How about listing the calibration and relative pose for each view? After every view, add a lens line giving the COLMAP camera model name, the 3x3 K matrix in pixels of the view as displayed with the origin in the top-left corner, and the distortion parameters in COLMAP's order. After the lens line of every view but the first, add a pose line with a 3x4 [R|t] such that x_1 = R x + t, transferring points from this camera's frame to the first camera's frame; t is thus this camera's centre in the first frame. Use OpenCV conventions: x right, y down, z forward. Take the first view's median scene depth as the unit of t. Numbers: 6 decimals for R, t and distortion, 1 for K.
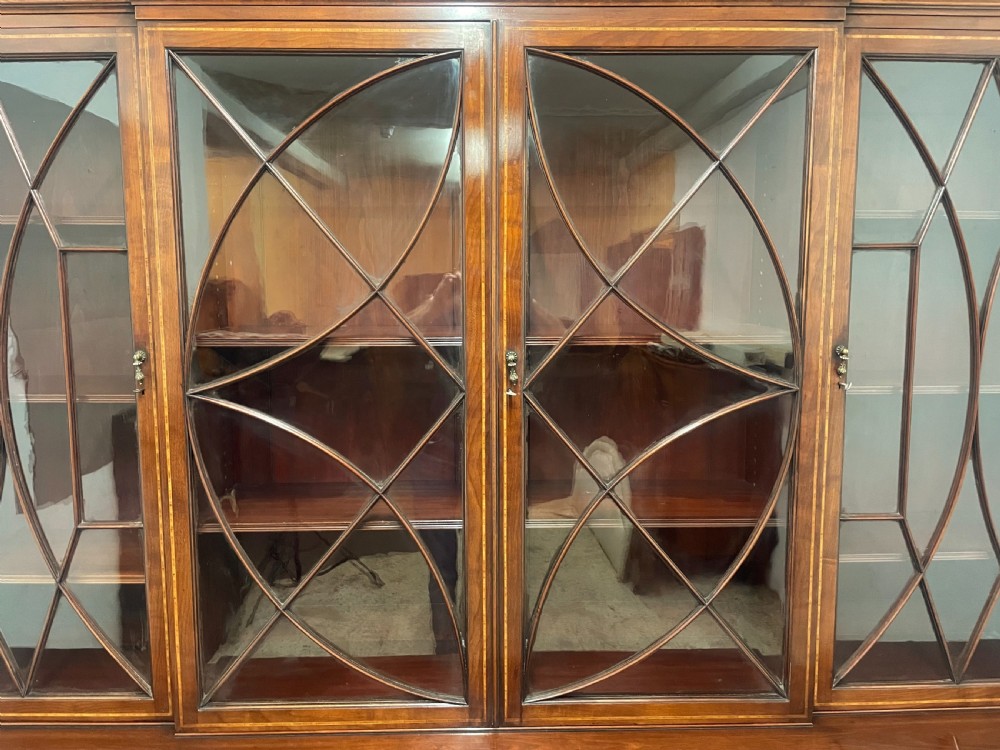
lens RADIAL K [[762.4, 0, 494.4], [0, 762.4, 363.0], [0, 0, 1]] dist [0.055512, -0.074106]
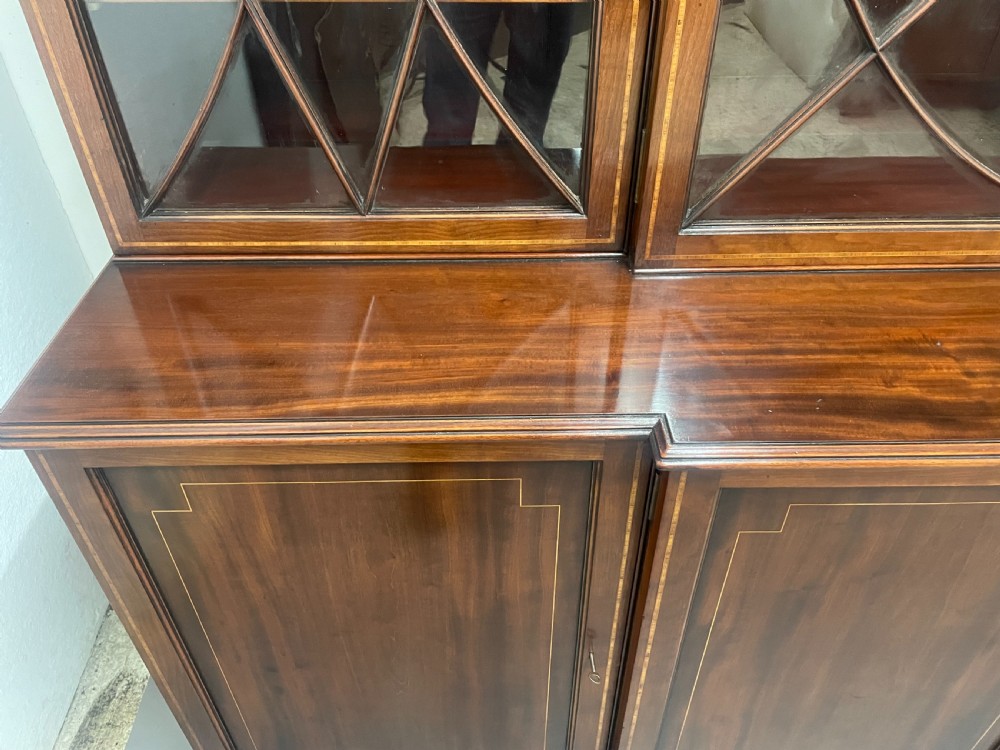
lens RADIAL K [[762.4, 0, 498.9], [0, 762.4, 355.9], [0, 0, 1]] dist [0.055512, -0.074106]
pose [[0.999998, -0.000793, -0.001995, -0.539857], [0.001741, 0.843257, 0.537508, 0.222564], [0.001256, -0.537511, 0.843256, 0.472202]]
